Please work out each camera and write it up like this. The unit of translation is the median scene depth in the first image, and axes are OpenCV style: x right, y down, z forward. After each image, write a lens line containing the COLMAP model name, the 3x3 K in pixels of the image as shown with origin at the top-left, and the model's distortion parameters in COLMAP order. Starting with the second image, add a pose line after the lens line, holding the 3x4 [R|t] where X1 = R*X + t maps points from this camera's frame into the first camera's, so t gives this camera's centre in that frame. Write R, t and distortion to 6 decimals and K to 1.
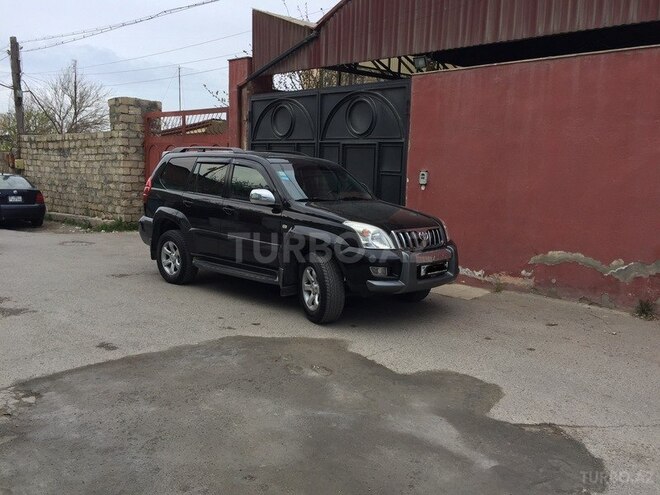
lens RADIAL K [[567.7, 0, 330.0], [0, 567.7, 249.5], [0, 0, 1]] dist [0.064699, -0.080621]
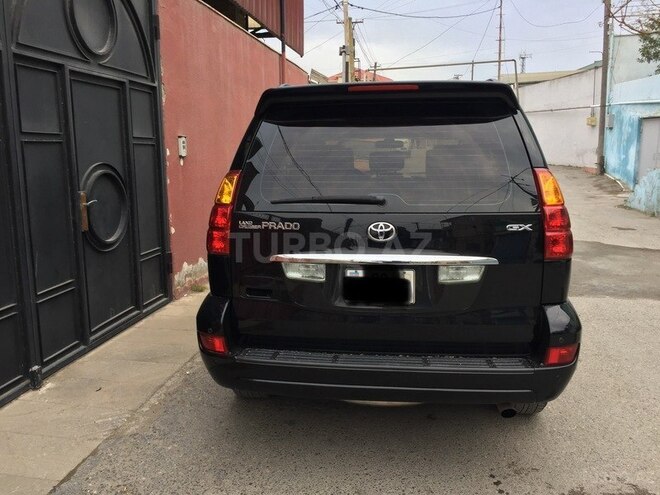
lens RADIAL K [[567.7, 0, 332.1], [0, 567.7, 247.8], [0, 0, 1]] dist [0.064699, -0.080621]
pose [[-0.591757, -0.167025, 0.788623, -0.474615], [0.103485, 0.954464, 0.279801, -0.177993], [-0.799447, 0.247185, -0.547526, 1.226528]]
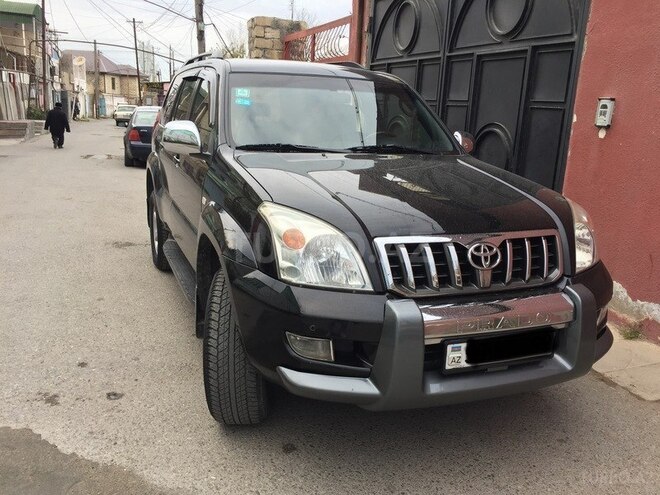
lens RADIAL K [[567.7, 0, 329.4], [0, 567.7, 244.7], [0, 0, 1]] dist [0.064699, -0.080621]
pose [[0.910109, 0.107682, -0.400132, 0.154936], [-0.075642, 0.992592, 0.095073, -0.041543], [0.407405, -0.056260, 0.911513, 0.436674]]
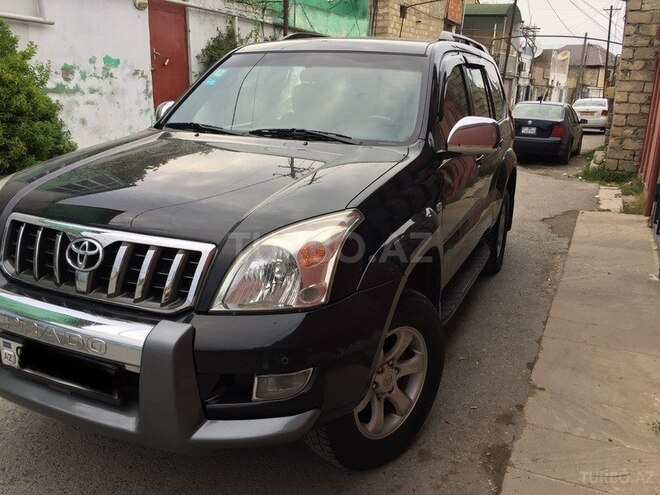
lens RADIAL K [[567.7, 0, 331.9], [0, 567.7, 245.1], [0, 0, 1]] dist [0.064699, -0.080621]
pose [[0.331298, 0.235092, -0.913769, 0.344135], [-0.147353, 0.969470, 0.195998, -0.076907], [0.931949, 0.069713, 0.355825, 0.710312]]
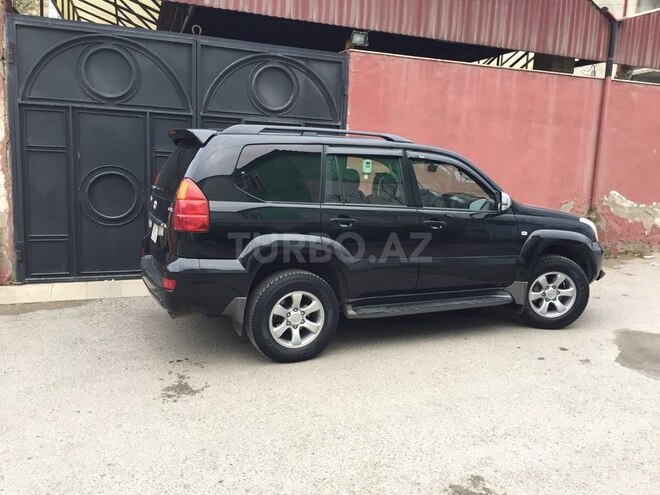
lens RADIAL K [[567.7, 0, 330.4], [0, 567.7, 249.7], [0, 0, 1]] dist [0.064699, -0.080621]
pose [[0.389404, -0.162527, 0.906614, -0.714370], [0.104735, 0.985738, 0.131726, -0.117216], [-0.915093, 0.043660, 0.400872, 0.670423]]
